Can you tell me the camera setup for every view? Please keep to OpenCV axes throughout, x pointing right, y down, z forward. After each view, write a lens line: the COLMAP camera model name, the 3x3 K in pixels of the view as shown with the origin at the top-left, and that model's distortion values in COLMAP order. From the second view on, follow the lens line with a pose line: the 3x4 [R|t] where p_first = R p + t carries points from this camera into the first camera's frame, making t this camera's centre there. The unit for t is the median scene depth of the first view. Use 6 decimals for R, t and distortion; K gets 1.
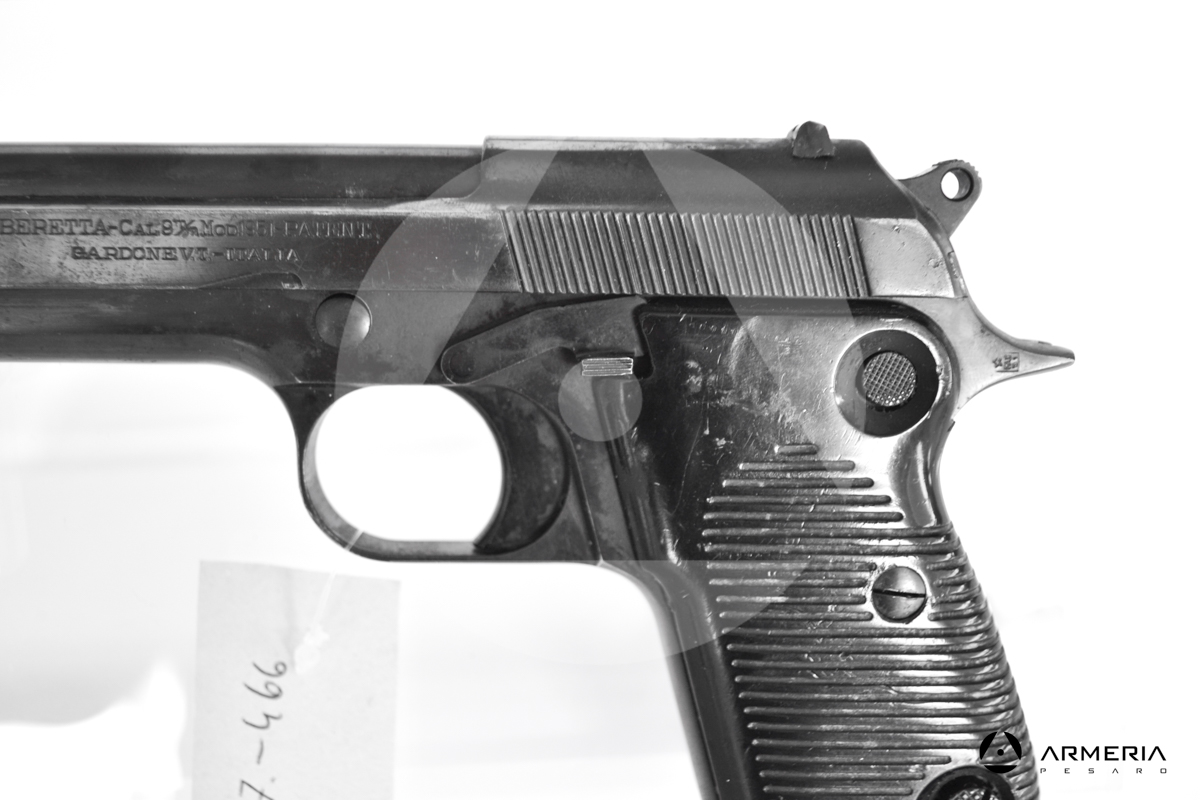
lens RADIAL K [[1315.1, 0, 600.0], [0, 1315.1, 400.0], [0, 0, 1]] dist [-0.047519, -0.006299]
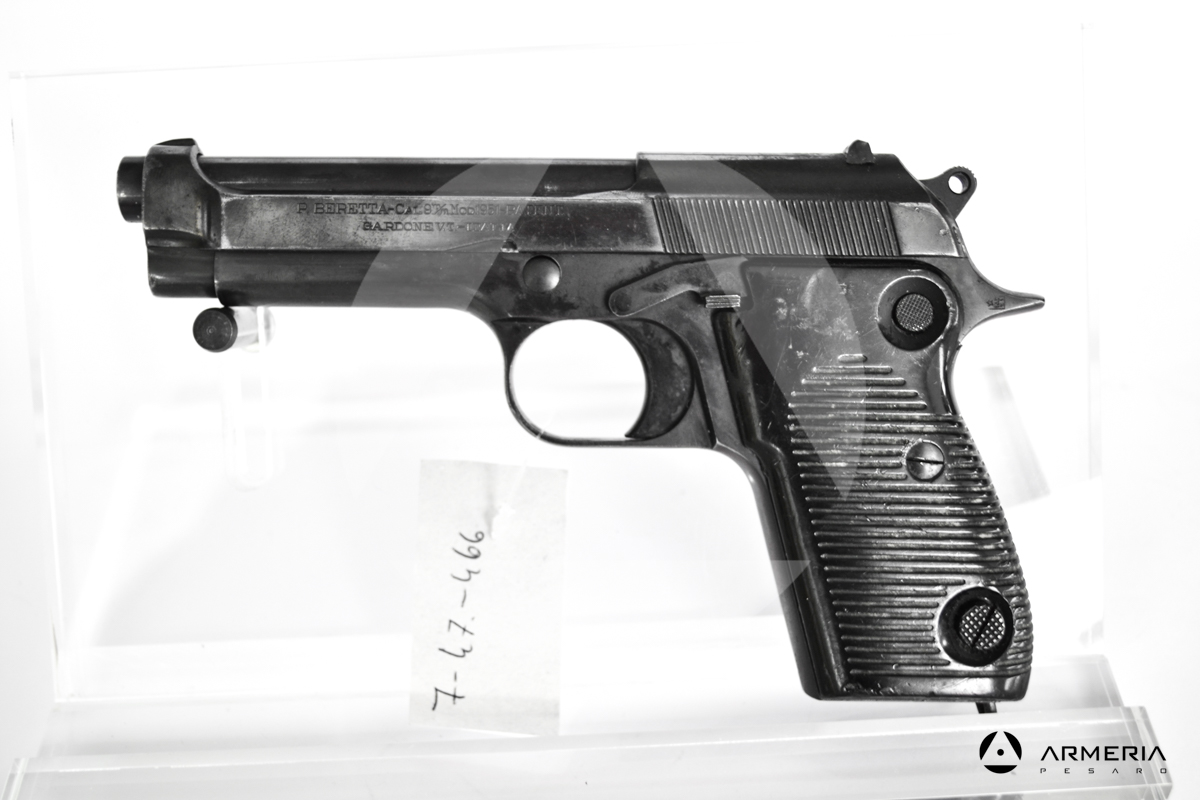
lens RADIAL K [[1488.4, 0, 600.0], [0, 1488.4, 400.0], [0, 0, 1]] dist [-0.034755, -0.001998]
pose [[0.999721, -0.000348, -0.023633, -0.091136], [-0.001980, 0.995142, -0.098432, 0.244568], [0.023553, 0.098451, 0.994863, -0.645521]]
